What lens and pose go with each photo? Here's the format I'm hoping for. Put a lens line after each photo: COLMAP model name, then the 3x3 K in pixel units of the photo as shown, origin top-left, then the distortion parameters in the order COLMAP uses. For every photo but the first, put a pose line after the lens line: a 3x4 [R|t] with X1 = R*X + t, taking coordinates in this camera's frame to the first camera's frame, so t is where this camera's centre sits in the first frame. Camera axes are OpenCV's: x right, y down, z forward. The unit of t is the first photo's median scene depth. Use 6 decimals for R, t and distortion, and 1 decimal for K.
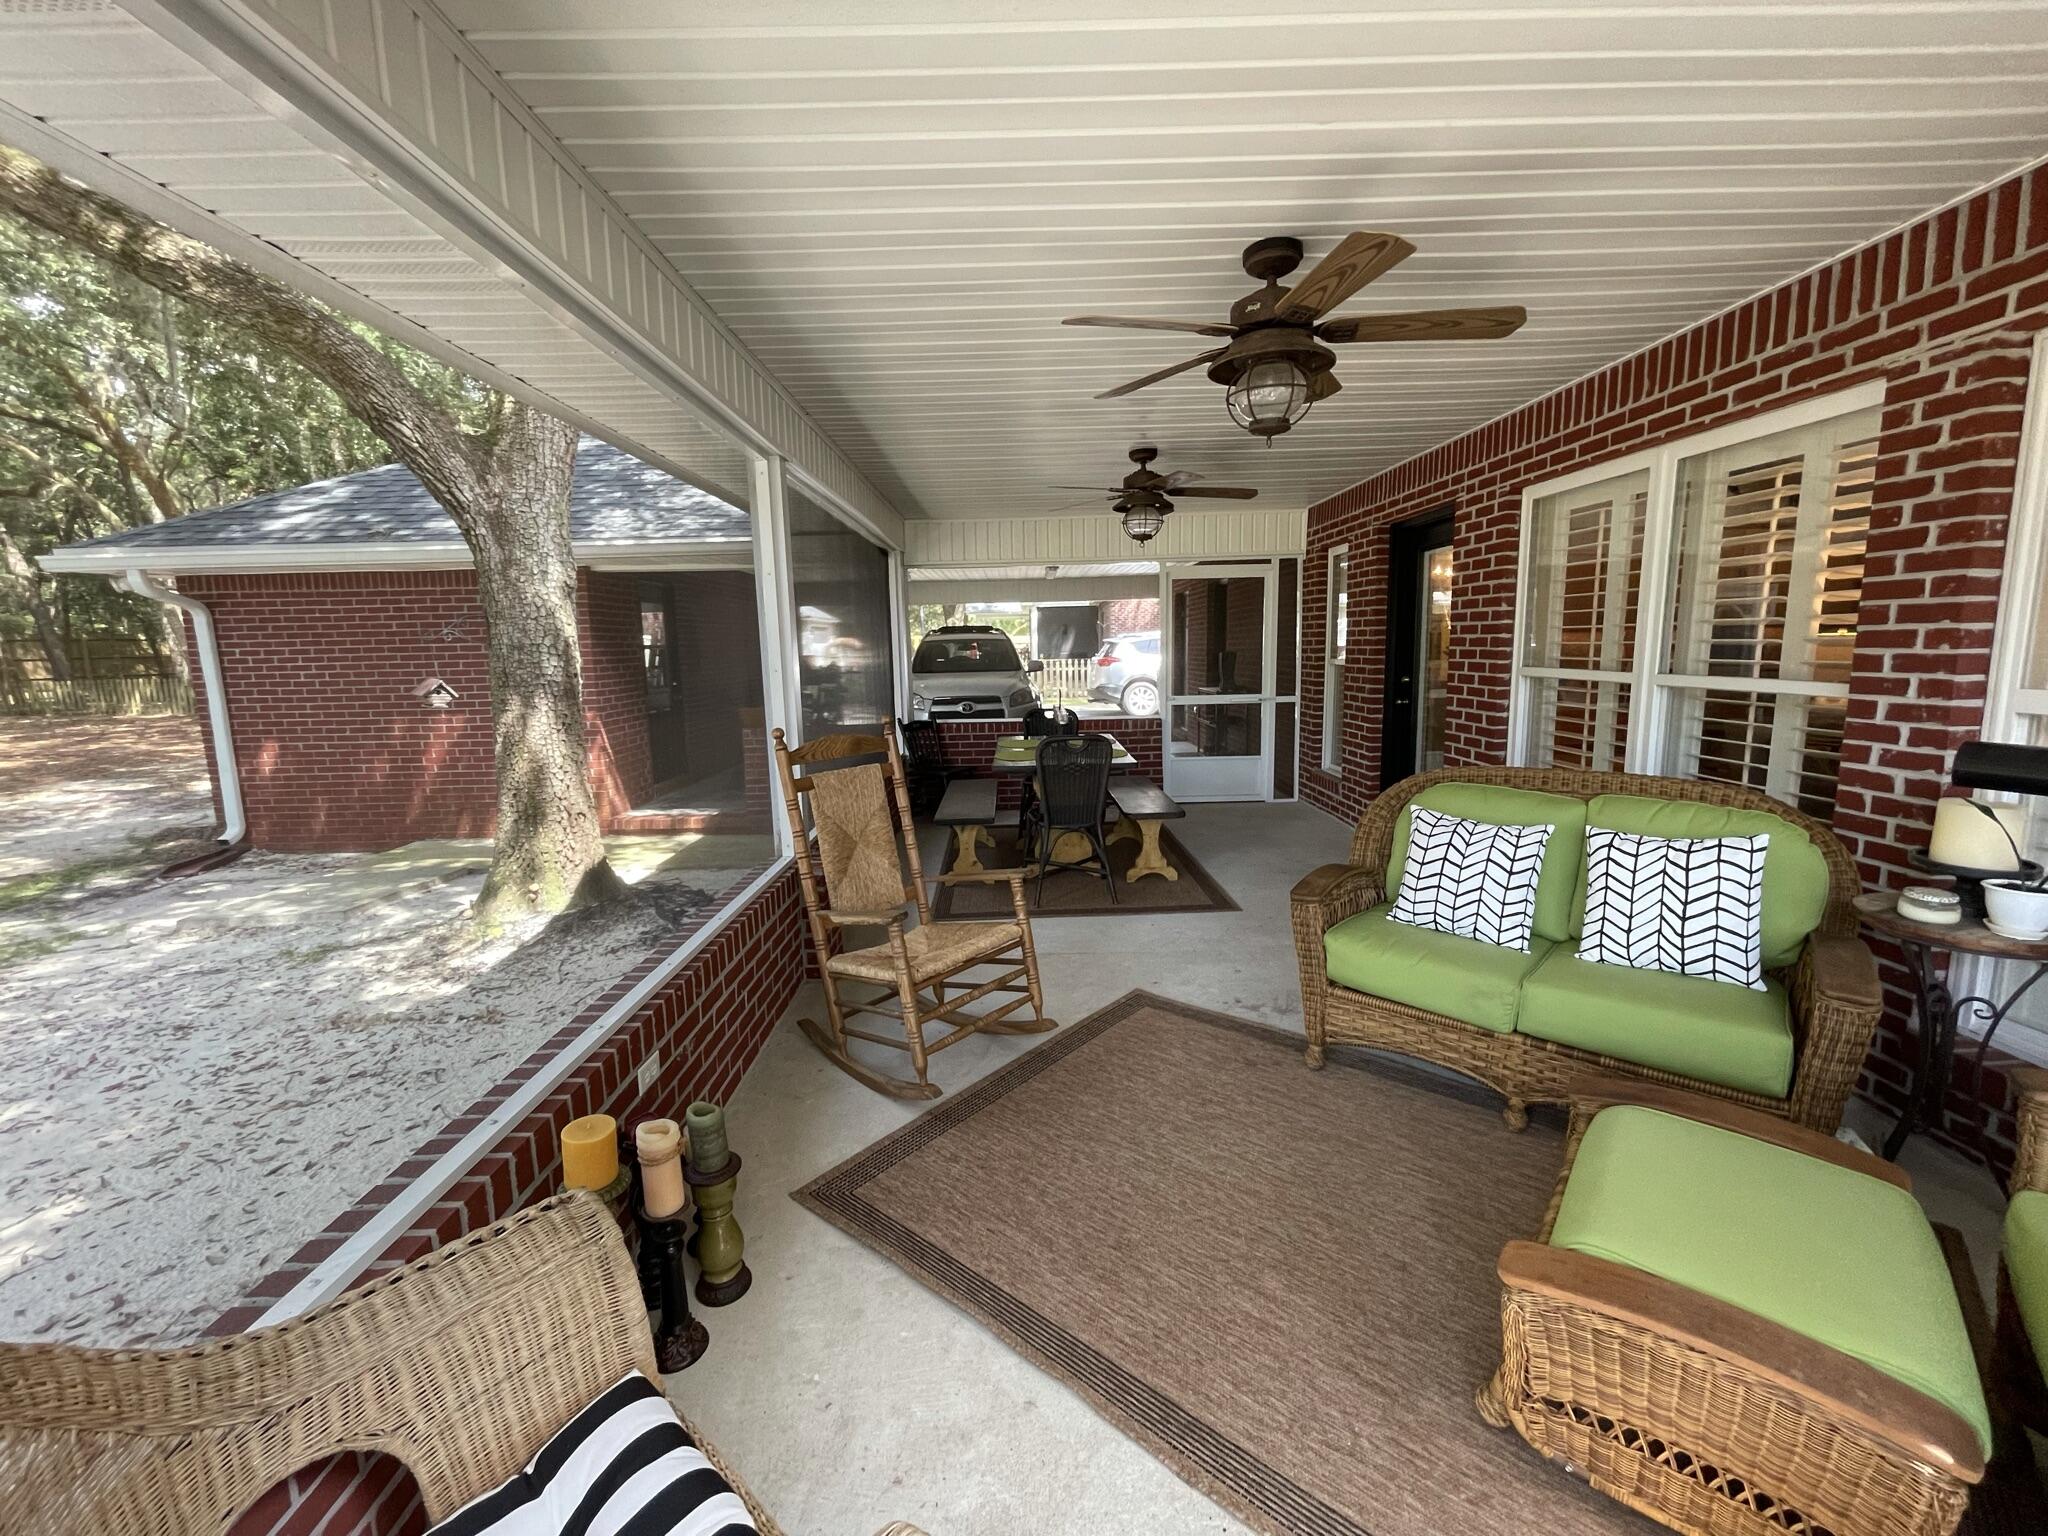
lens RADIAL K [[831.6, 0, 1012.2], [0, 831.6, 768.9], [0, 0, 1]] dist [0.000831, 0.000092]
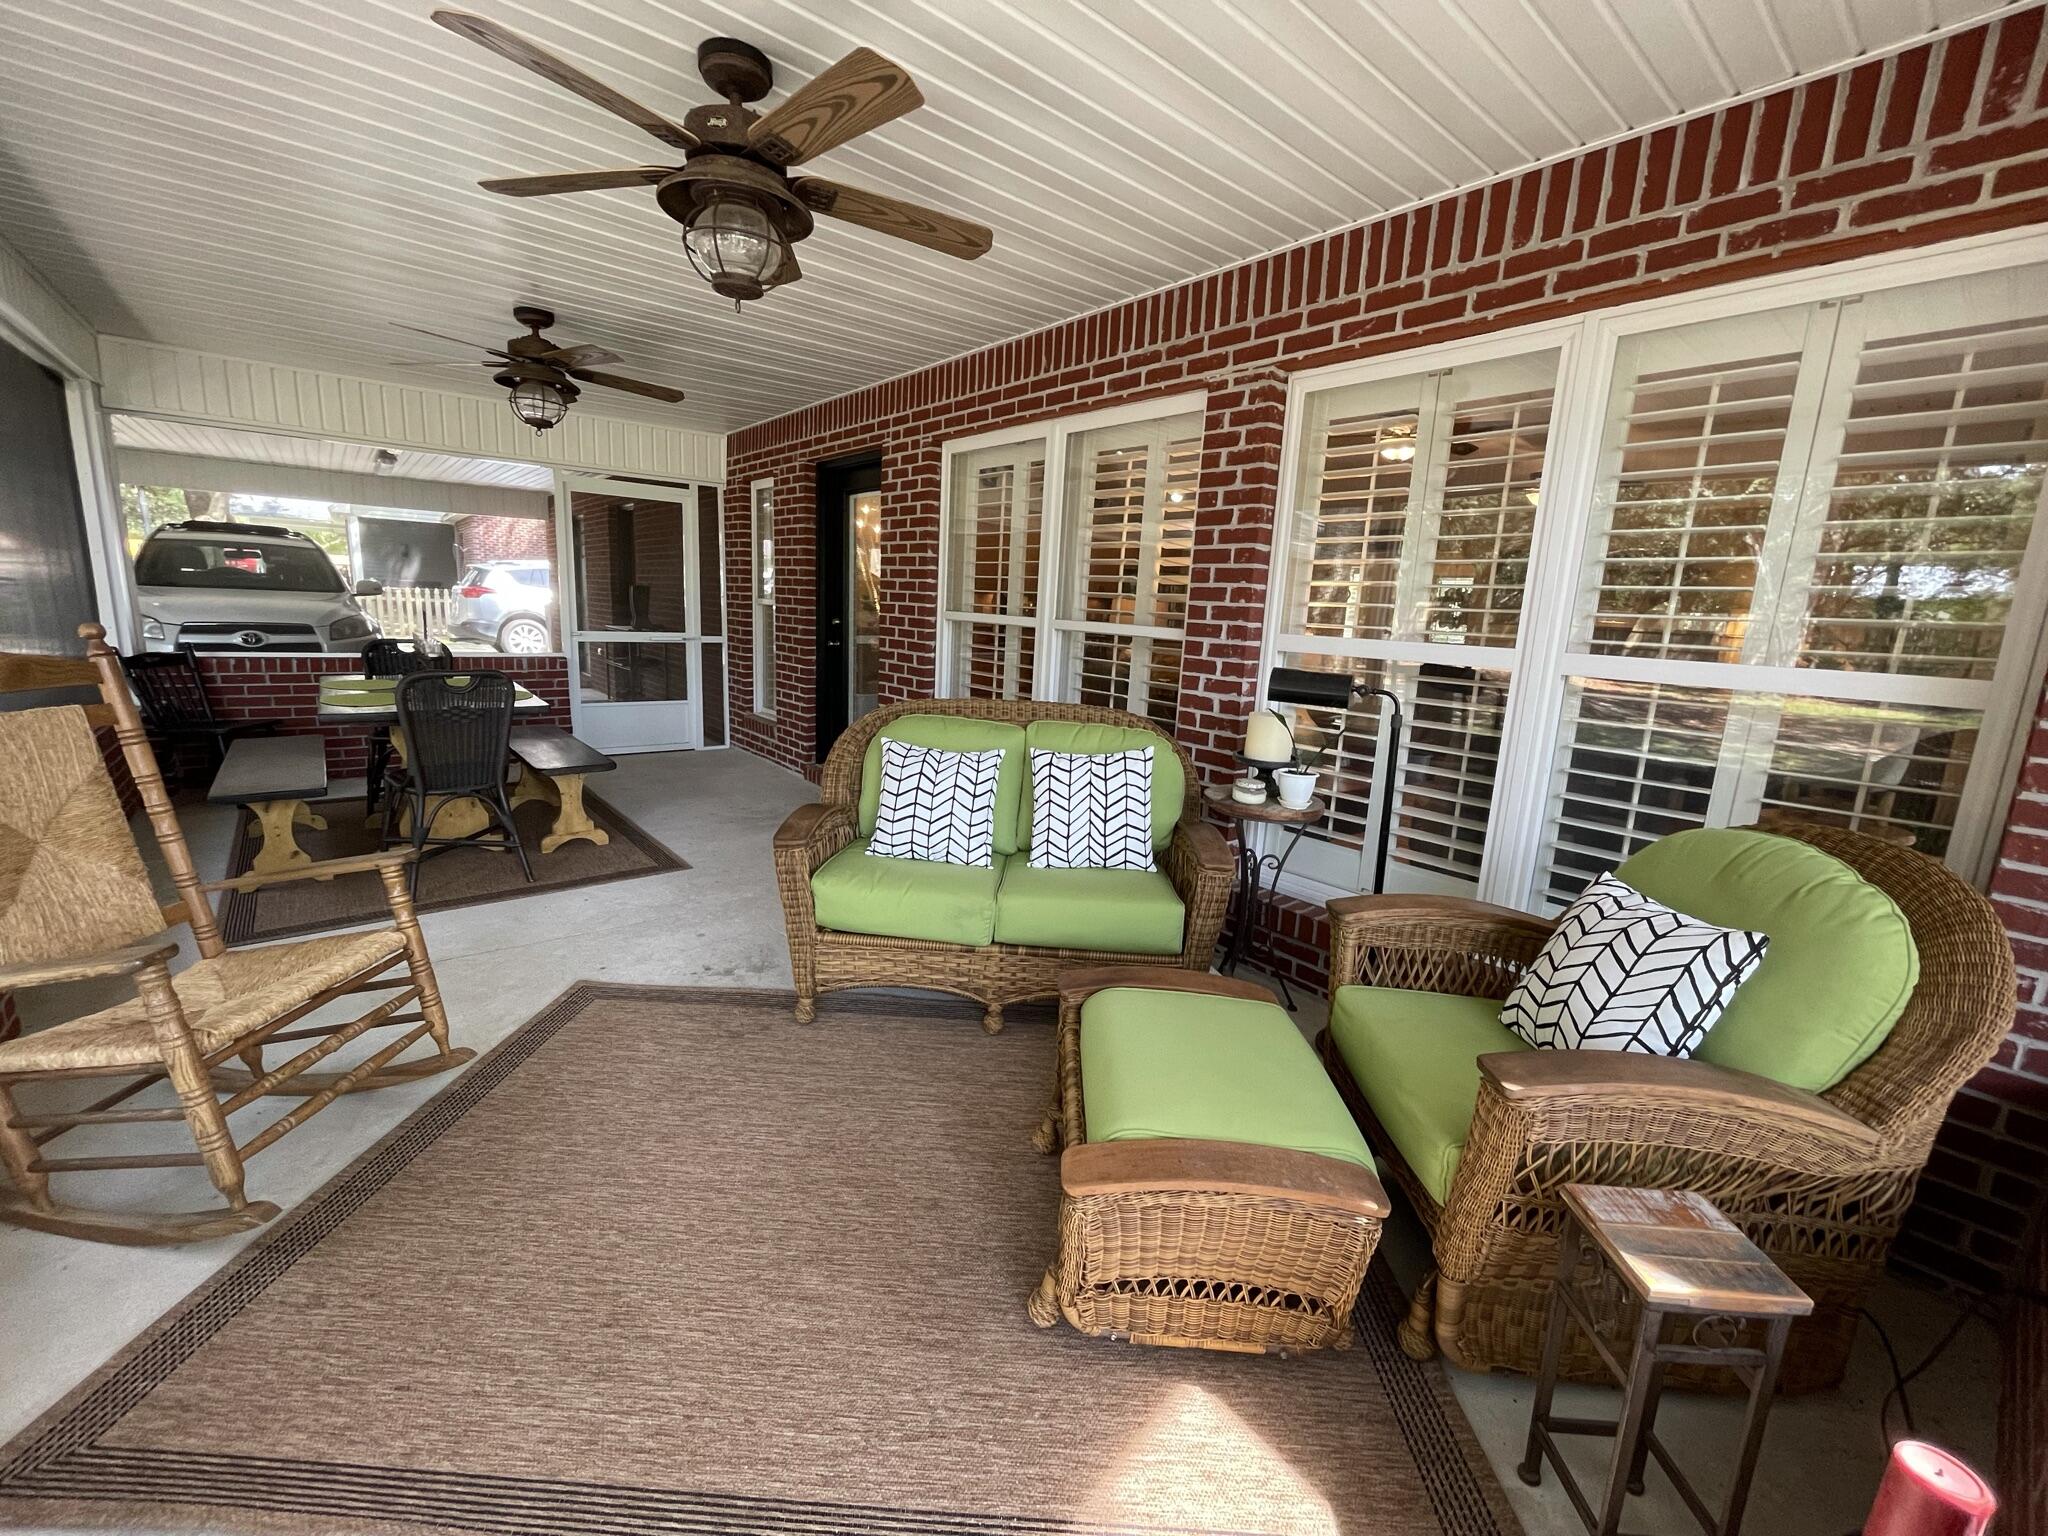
lens RADIAL K [[831.6, 0, 1012.2], [0, 831.6, 768.9], [0, 0, 1]] dist [0.000831, 0.000092]
pose [[0.771744, -0.062652, 0.632839, -0.029434], [0.025919, 0.997407, 0.067136, 0.018223], [-0.635405, -0.035410, 0.771367, 0.136845]]
